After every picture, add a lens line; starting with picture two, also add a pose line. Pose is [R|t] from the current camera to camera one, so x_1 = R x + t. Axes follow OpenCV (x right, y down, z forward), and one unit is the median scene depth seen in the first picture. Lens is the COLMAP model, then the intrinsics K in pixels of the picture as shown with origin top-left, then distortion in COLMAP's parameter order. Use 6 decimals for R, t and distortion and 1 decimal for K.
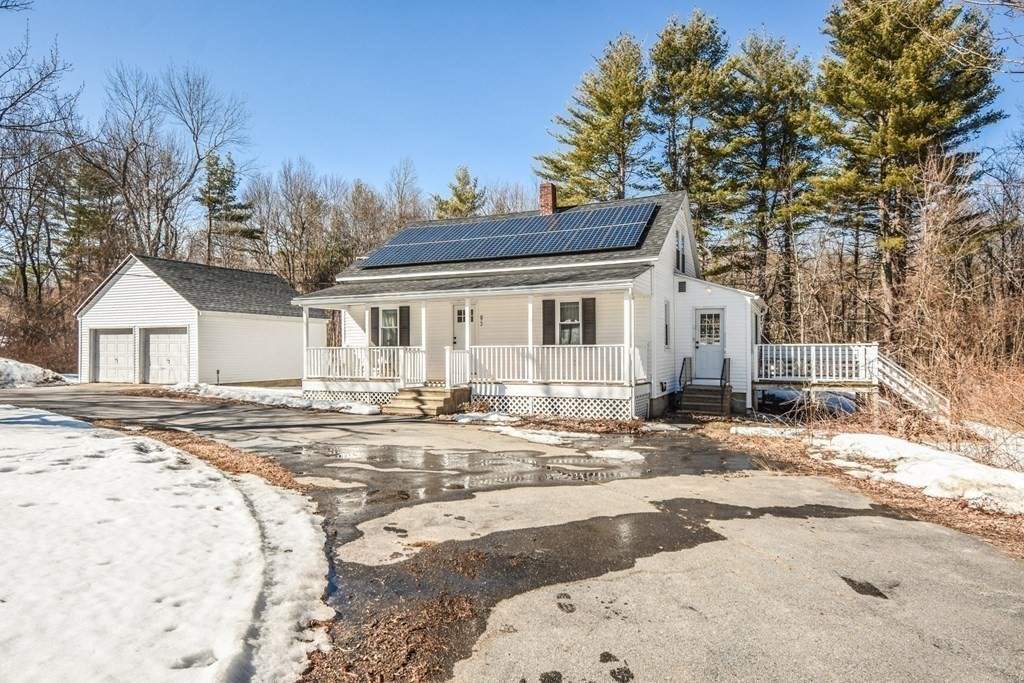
lens RADIAL K [[594.9, 0, 512.0], [0, 594.9, 341.5], [0, 0, 1]] dist [0.005822, -0.000620]
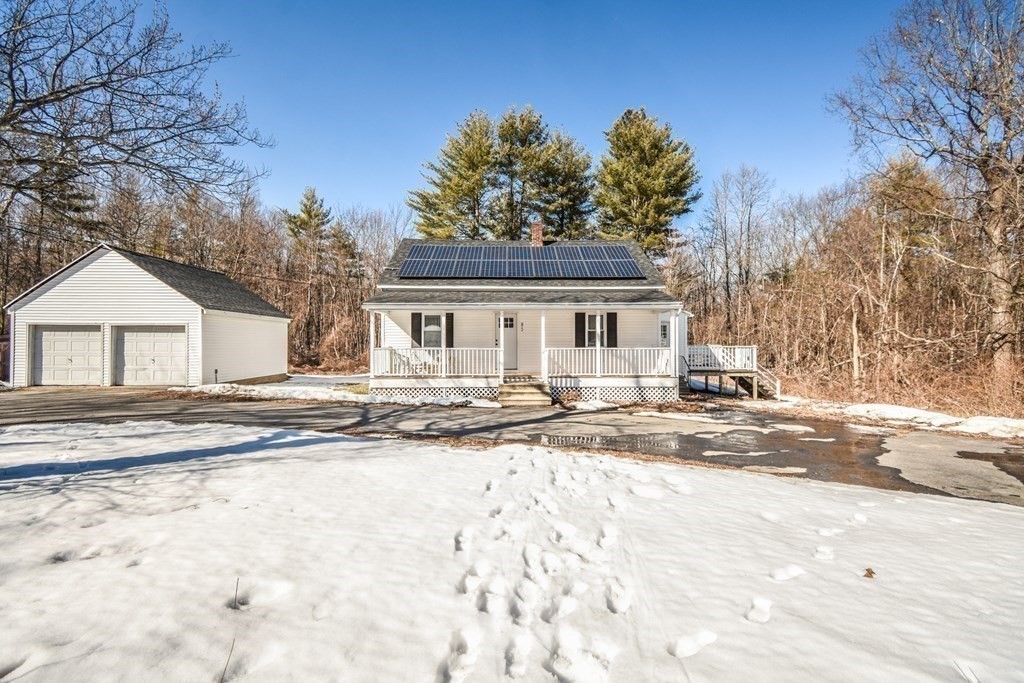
lens RADIAL K [[459.5, 0, 512.0], [0, 459.5, 341.5], [0, 0, 1]] dist [0.000251, 0.000087]
pose [[0.904119, 0.011049, 0.427139, -0.374622], [-0.010890, 0.999937, -0.002815, -0.001966], [-0.427143, -0.002107, 0.904182, 0.104701]]
